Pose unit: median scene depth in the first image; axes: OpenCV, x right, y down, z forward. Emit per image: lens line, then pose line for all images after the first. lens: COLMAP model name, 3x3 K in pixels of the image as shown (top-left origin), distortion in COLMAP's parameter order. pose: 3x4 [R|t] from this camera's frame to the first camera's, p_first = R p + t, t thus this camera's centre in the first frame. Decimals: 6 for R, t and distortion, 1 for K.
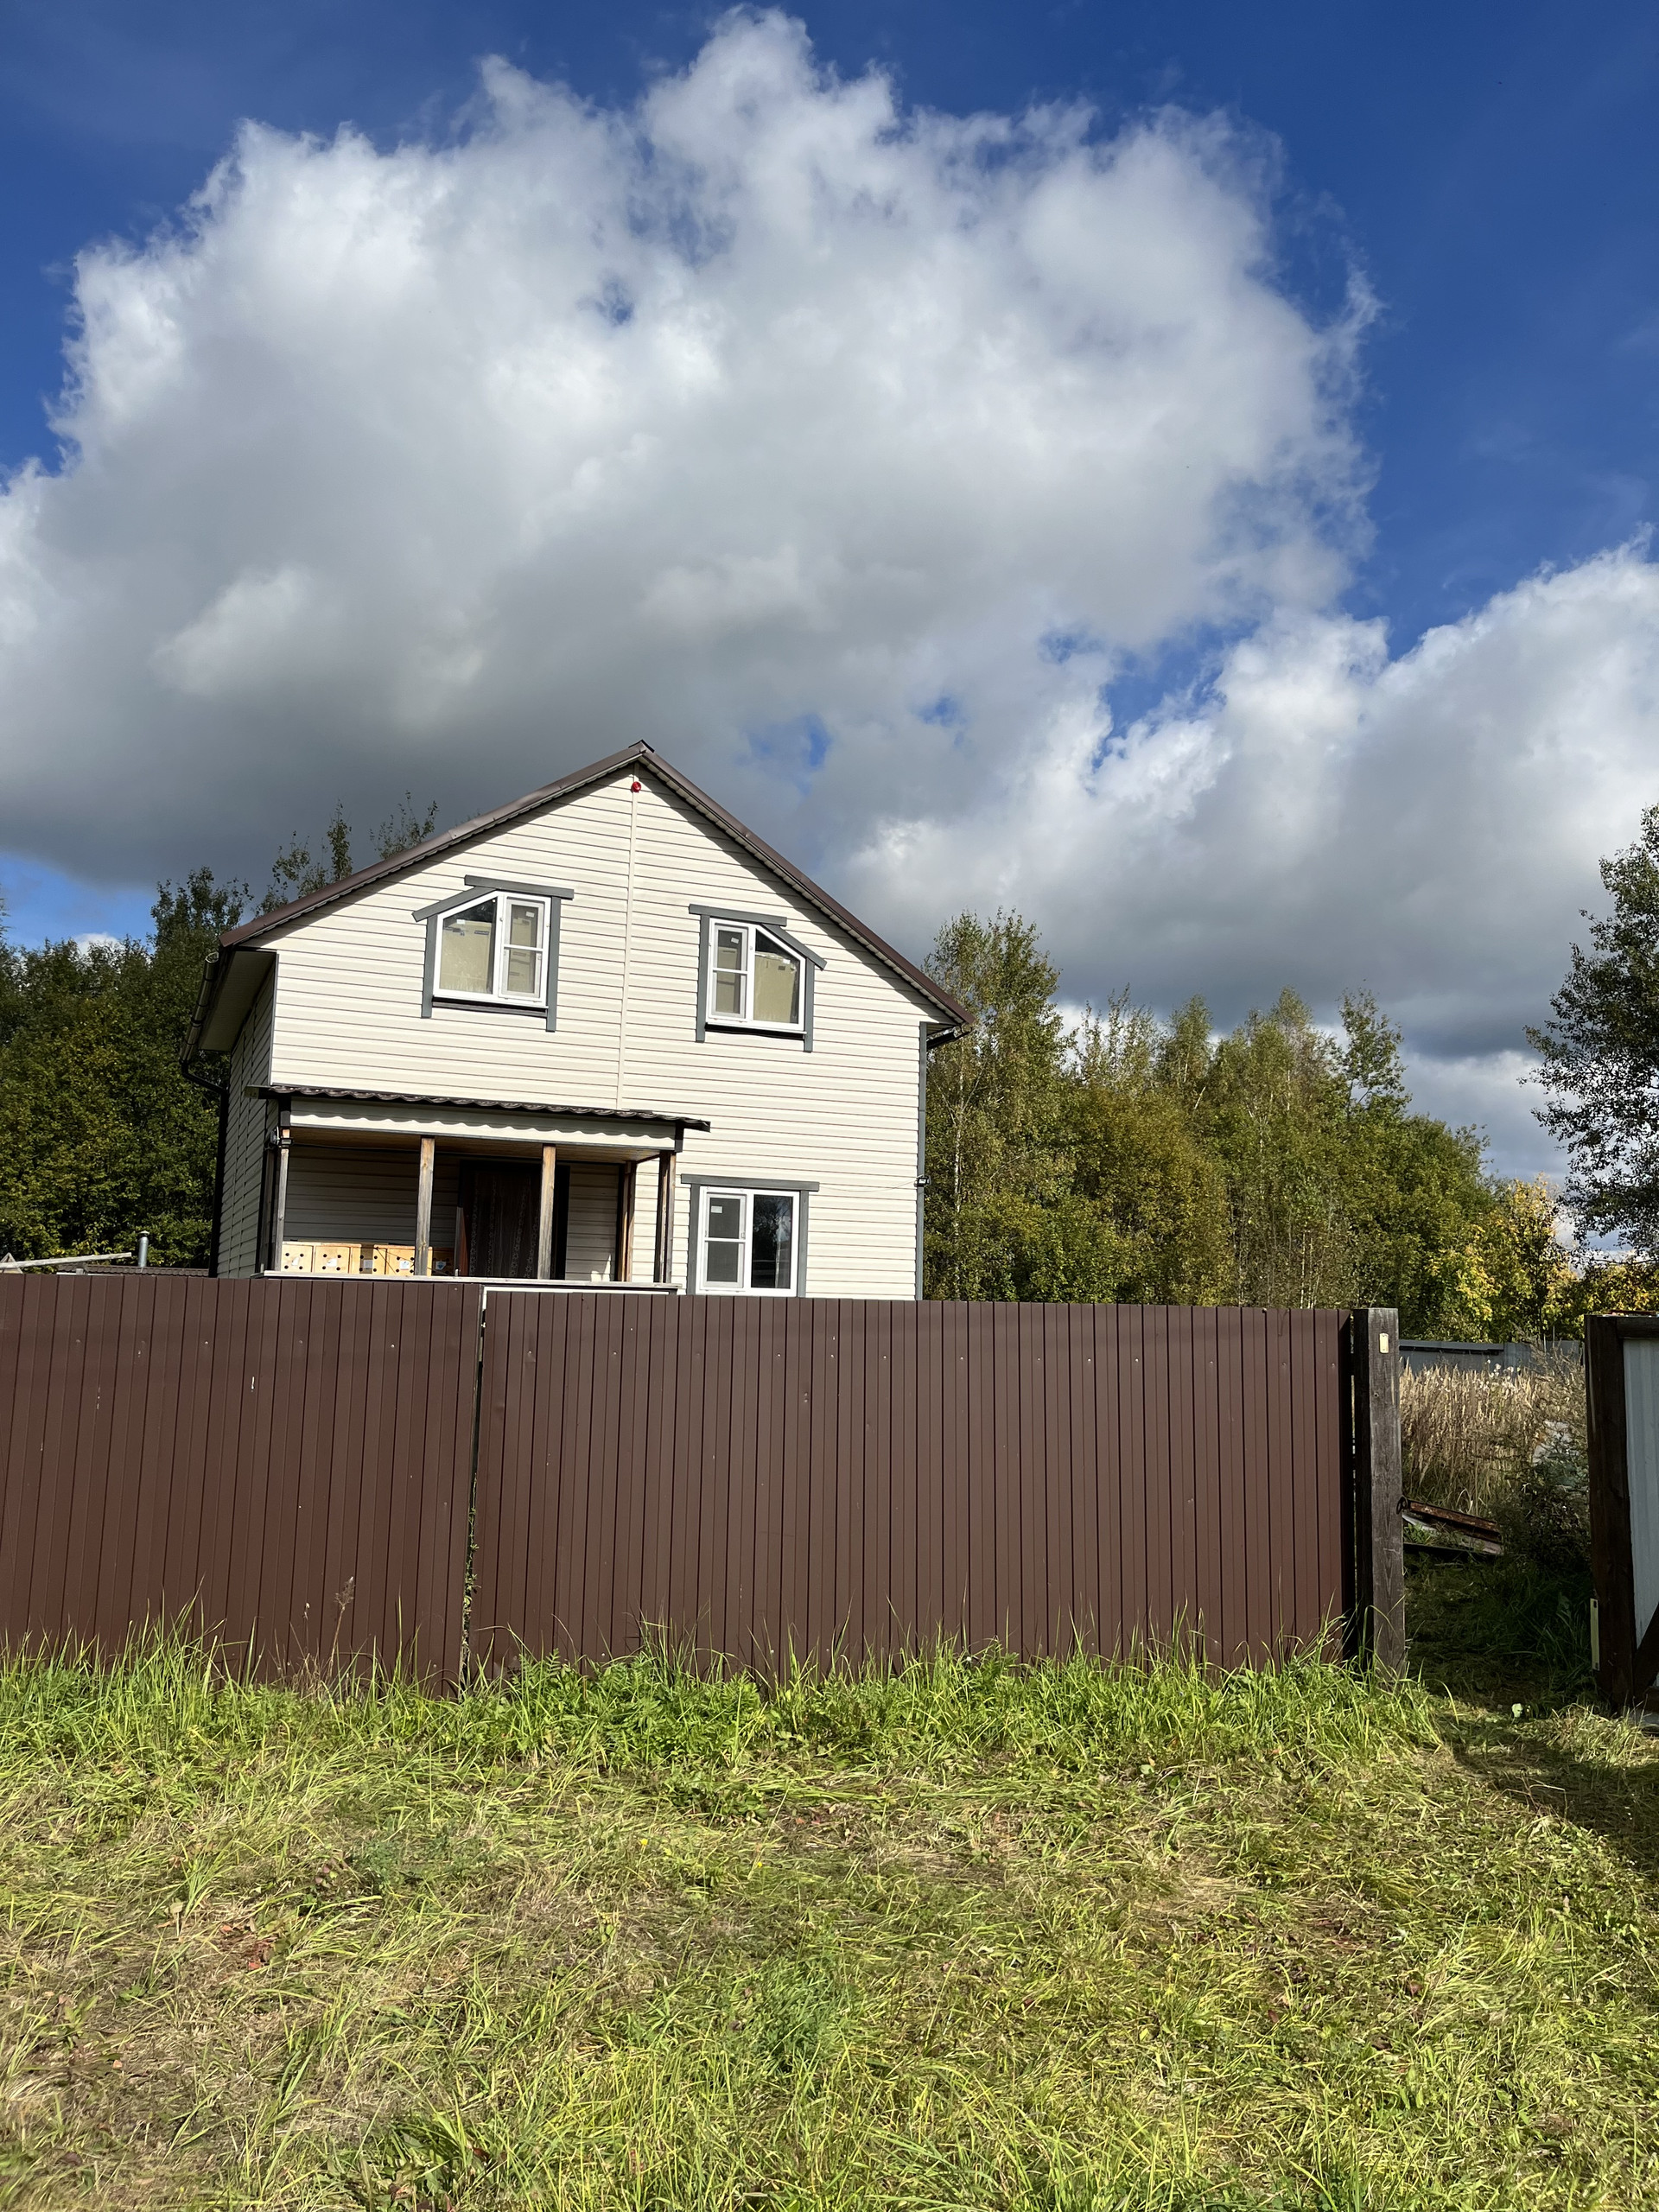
lens RADIAL K [[1689.6, 0, 825.1], [0, 1689.6, 1121.9], [0, 0, 1]] dist [0.068870, -0.090547]
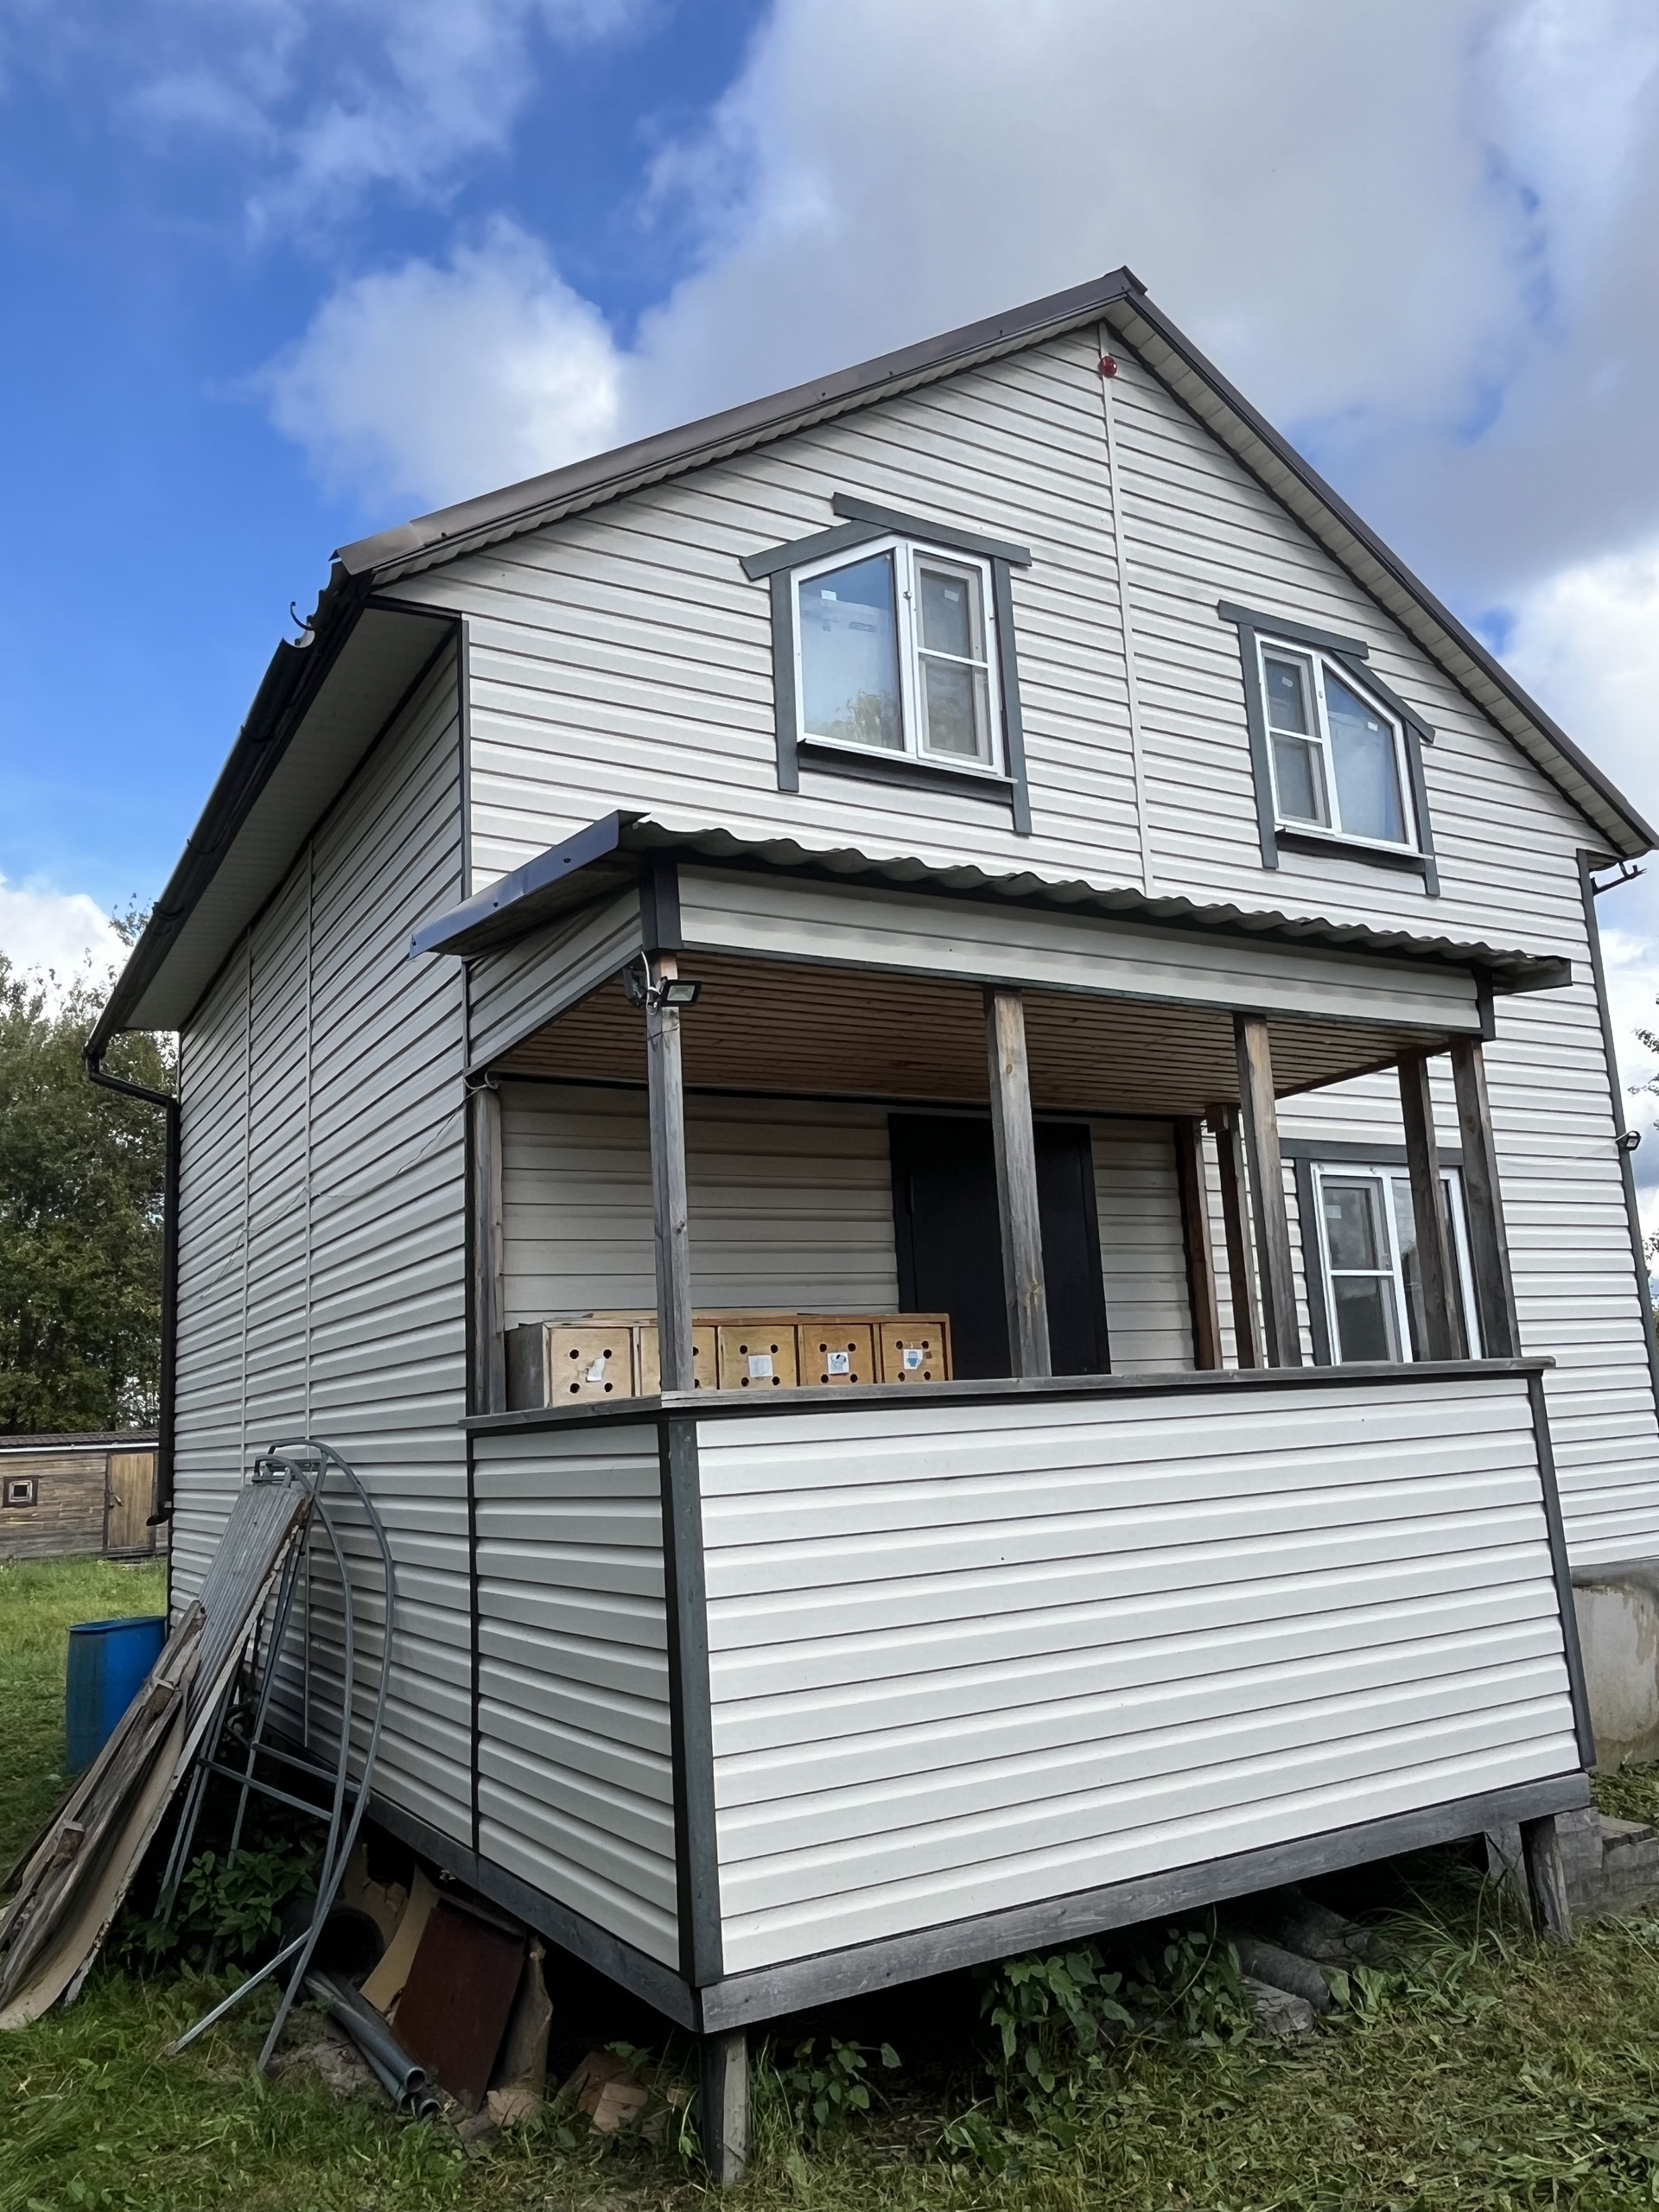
lens RADIAL K [[1660.0, 0, 829.5], [0, 1660.0, 1106.0], [0, 0, 1]] dist [0.050908, 0.000518]
pose [[0.991218, -0.049066, 0.122795, -0.270655], [0.057784, 0.995978, -0.068475, 0.048072], [-0.118941, 0.074970, 0.990067, 0.556052]]
